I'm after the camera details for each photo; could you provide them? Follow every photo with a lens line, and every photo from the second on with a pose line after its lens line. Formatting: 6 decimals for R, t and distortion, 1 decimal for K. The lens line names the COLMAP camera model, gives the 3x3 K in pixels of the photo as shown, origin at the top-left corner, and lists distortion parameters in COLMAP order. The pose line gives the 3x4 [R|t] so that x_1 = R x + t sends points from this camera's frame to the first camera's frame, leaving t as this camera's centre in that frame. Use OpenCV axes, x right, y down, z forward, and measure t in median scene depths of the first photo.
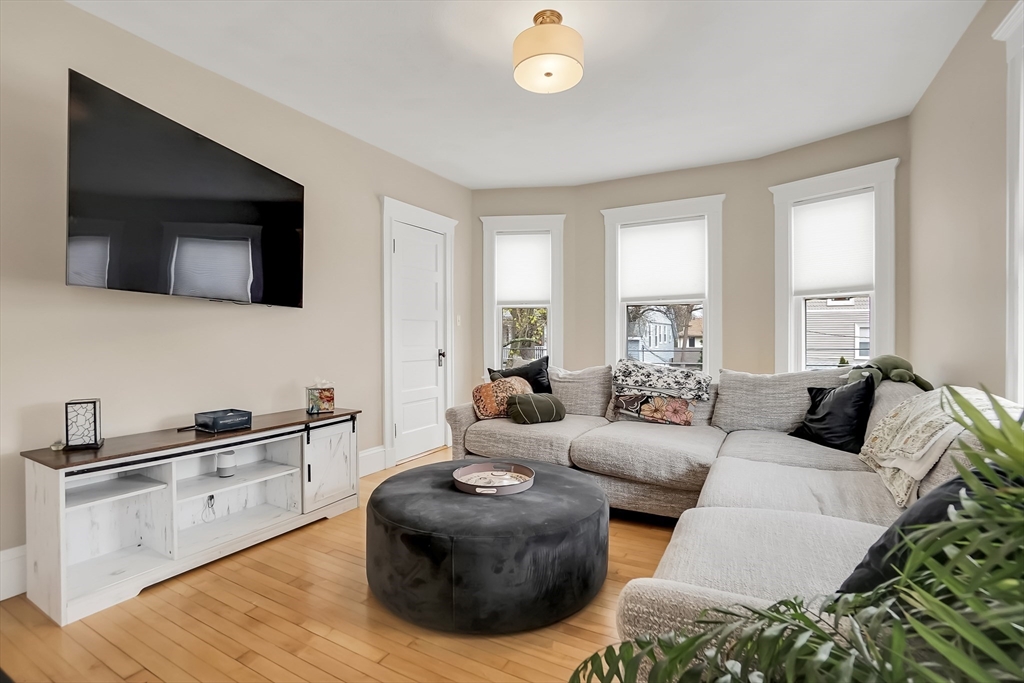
lens RADIAL K [[456.8, 0, 507.4], [0, 456.8, 345.0], [0, 0, 1]] dist [-0.043287, 0.001607]
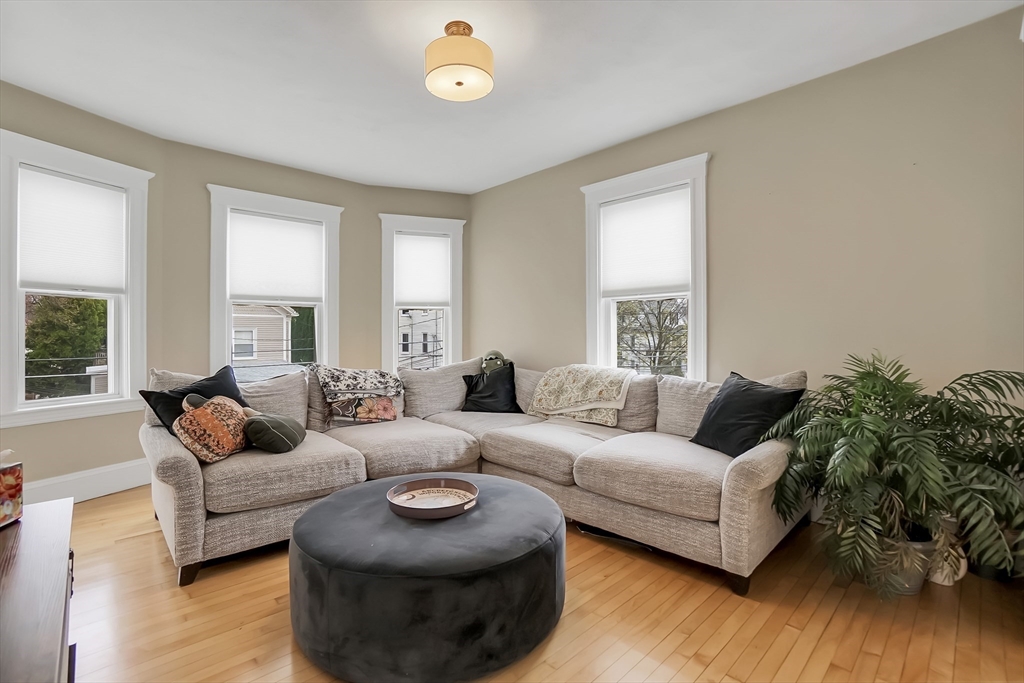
lens RADIAL K [[456.8, 0, 503.1], [0, 456.8, 336.5], [0, 0, 1]] dist [-0.043287, 0.001607]
pose [[0.332271, -0.001759, 0.943182, -0.545671], [0.017904, 0.999830, -0.004443, -0.016195], [-0.943014, 0.018363, 0.332246, 0.360994]]
